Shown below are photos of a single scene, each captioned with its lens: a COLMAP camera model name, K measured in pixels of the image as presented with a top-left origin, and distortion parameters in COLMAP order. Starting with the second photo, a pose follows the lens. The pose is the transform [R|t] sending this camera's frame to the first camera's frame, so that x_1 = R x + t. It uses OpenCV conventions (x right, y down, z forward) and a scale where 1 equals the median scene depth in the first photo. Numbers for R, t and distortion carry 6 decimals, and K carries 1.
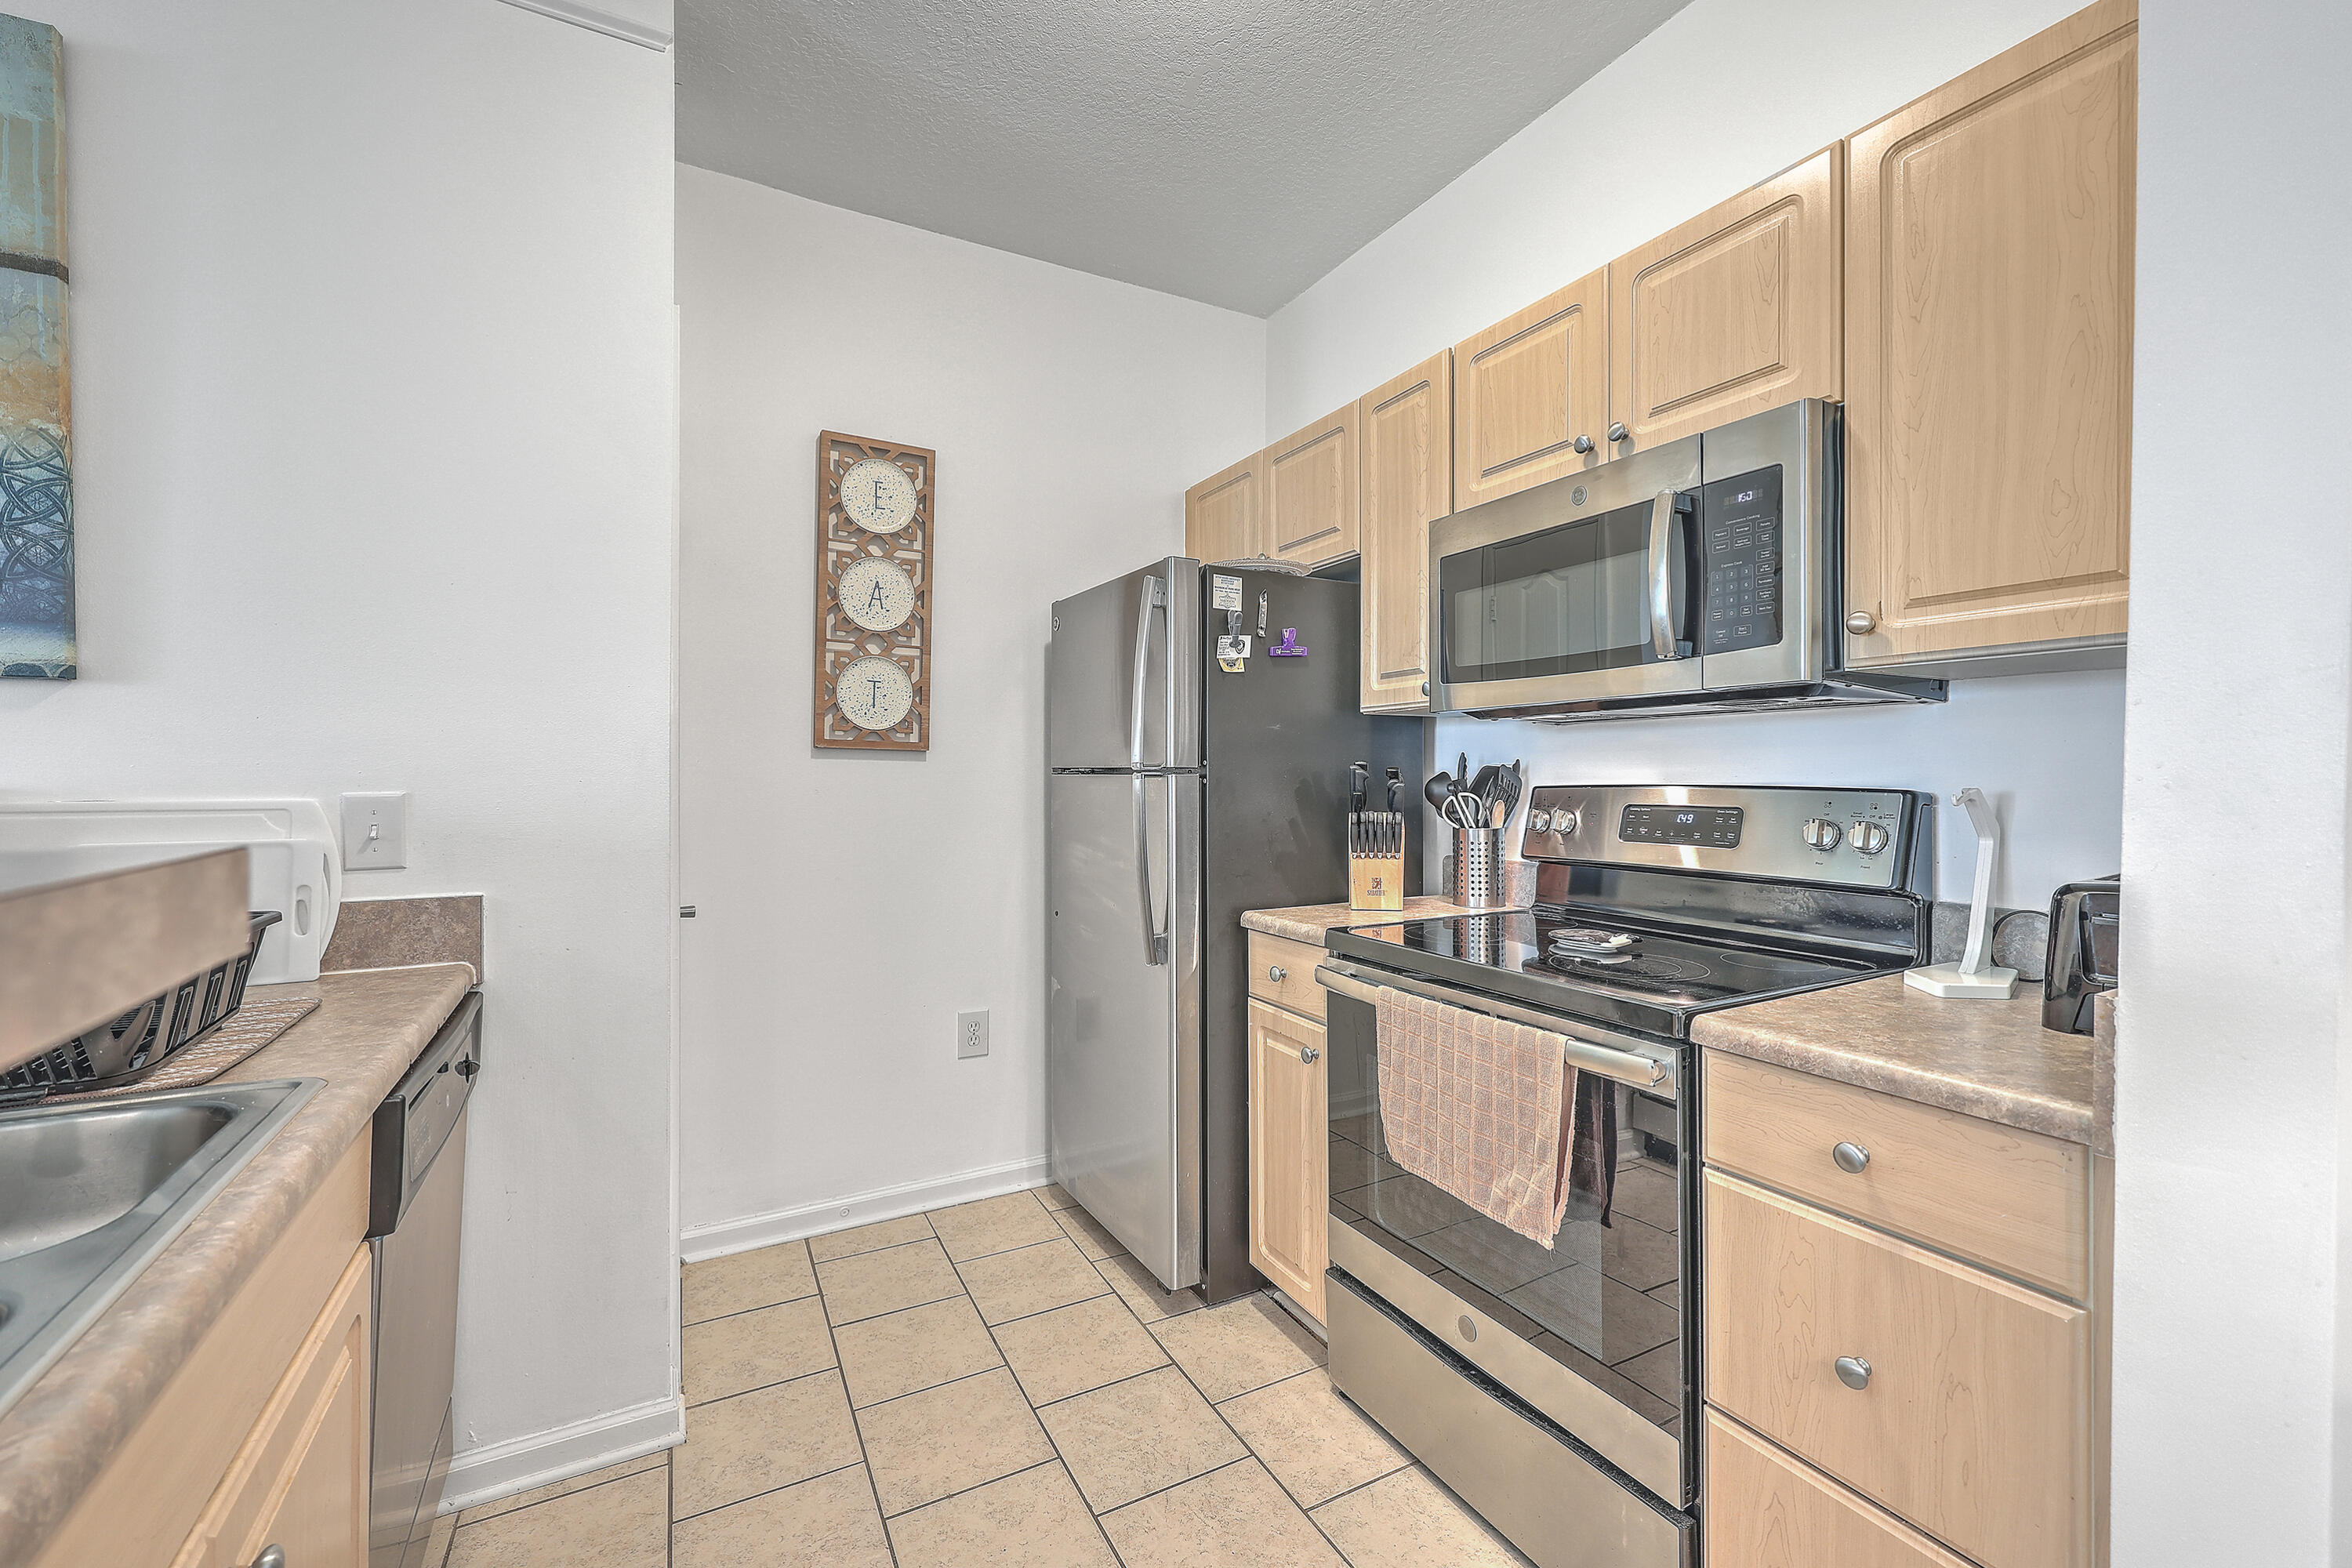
lens RADIAL K [[949.2, 0, 1176.0], [0, 949.2, 784.0], [0, 0, 1]] dist [0.000835, 0.000047]
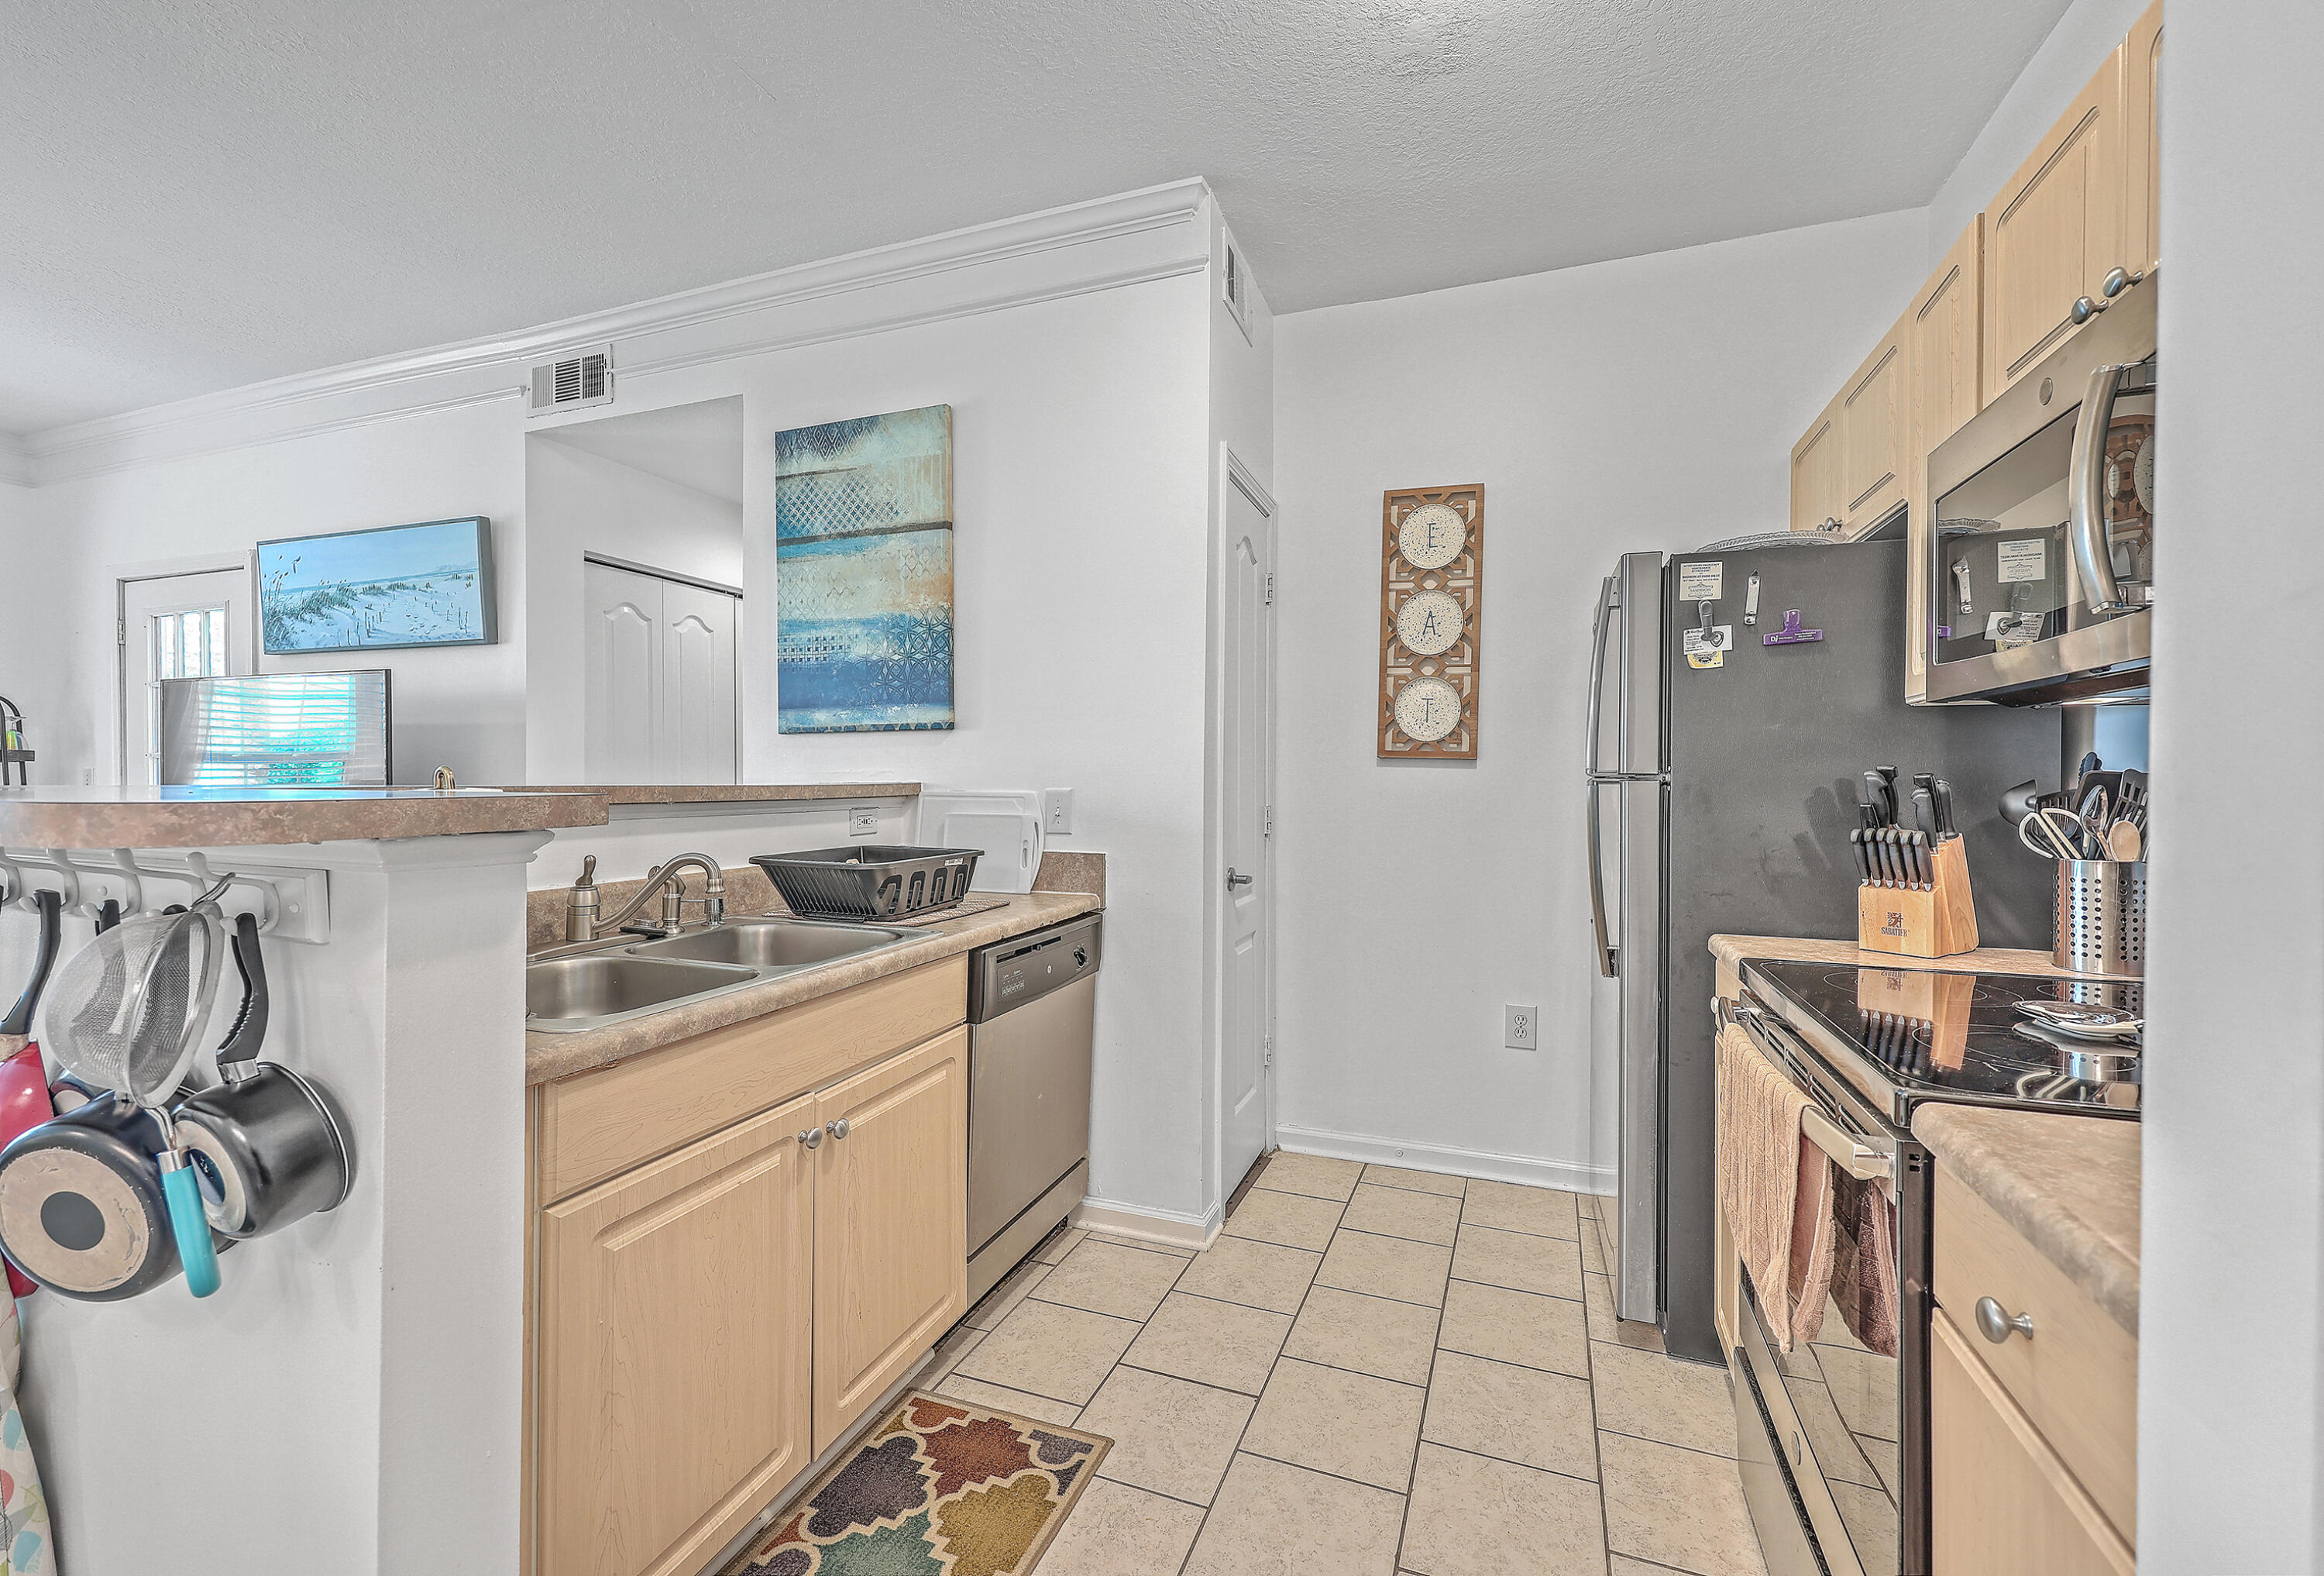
lens RADIAL K [[915.5, 0, 1169.5], [0, 915.5, 795.9], [0, 0, 1]] dist [0.000245, 0.000216]
pose [[0.668876, 0.017368, -0.743171, 0.357362], [-0.013624, 0.999846, 0.011105, 0.001033], [0.743249, 0.002697, 0.669009, 0.036645]]
